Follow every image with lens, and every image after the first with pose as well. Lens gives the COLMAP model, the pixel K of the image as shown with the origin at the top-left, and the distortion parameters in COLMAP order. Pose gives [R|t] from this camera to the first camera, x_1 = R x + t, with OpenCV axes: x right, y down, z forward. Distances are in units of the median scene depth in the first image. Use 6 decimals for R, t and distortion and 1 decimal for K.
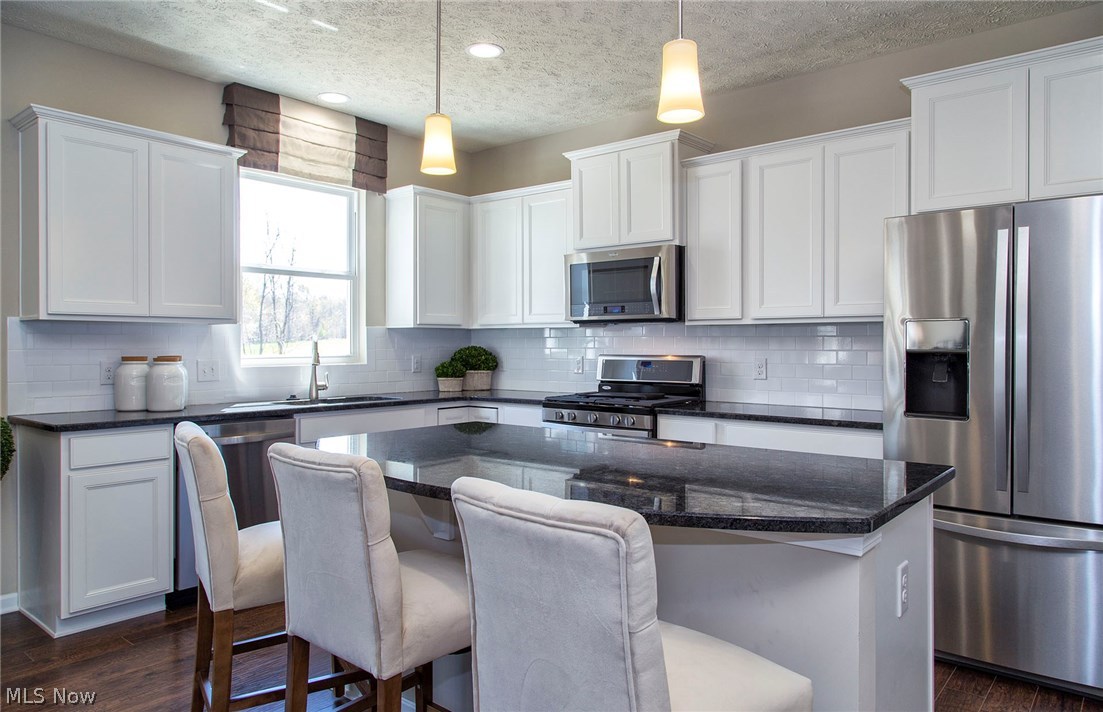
lens RADIAL K [[728.1, 0, 555.3], [0, 728.1, 348.5], [0, 0, 1]] dist [0.001712, 0.004309]
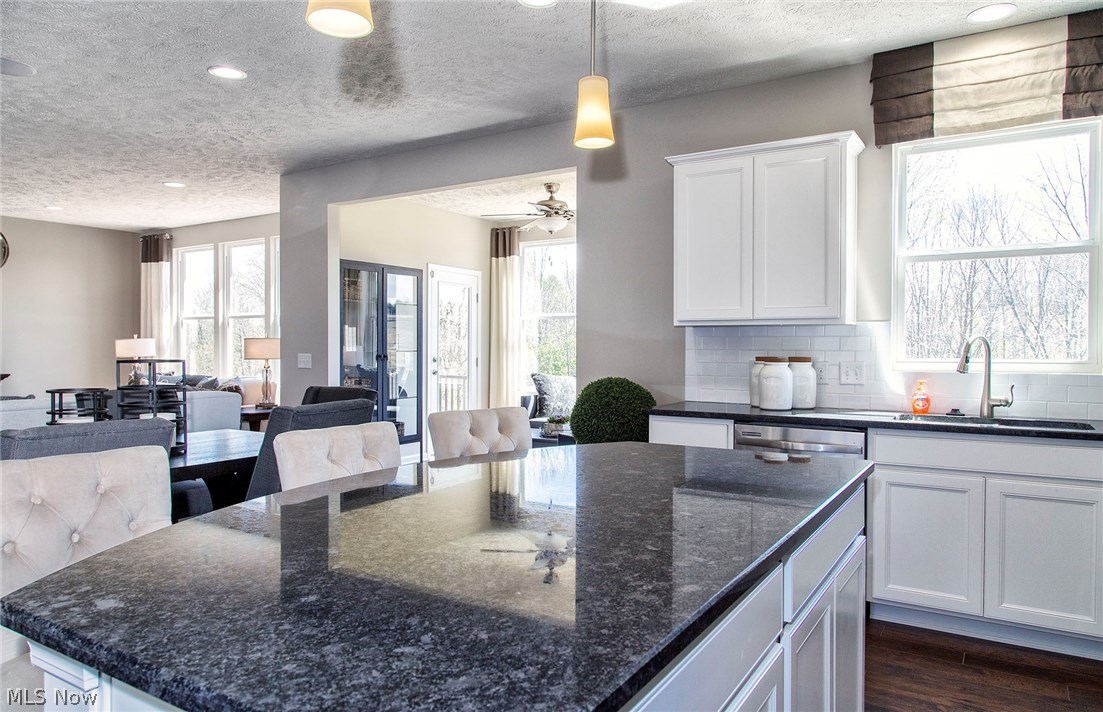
lens RADIAL K [[728.1, 0, 555.3], [0, 728.1, 348.5], [0, 0, 1]] dist [0.001712, 0.004309]
pose [[0.129075, 0.001487, -0.991634, 0.381170], [-0.007428, 0.999972, 0.000532, 0.000352], [0.991607, 0.007298, 0.129082, 0.469836]]
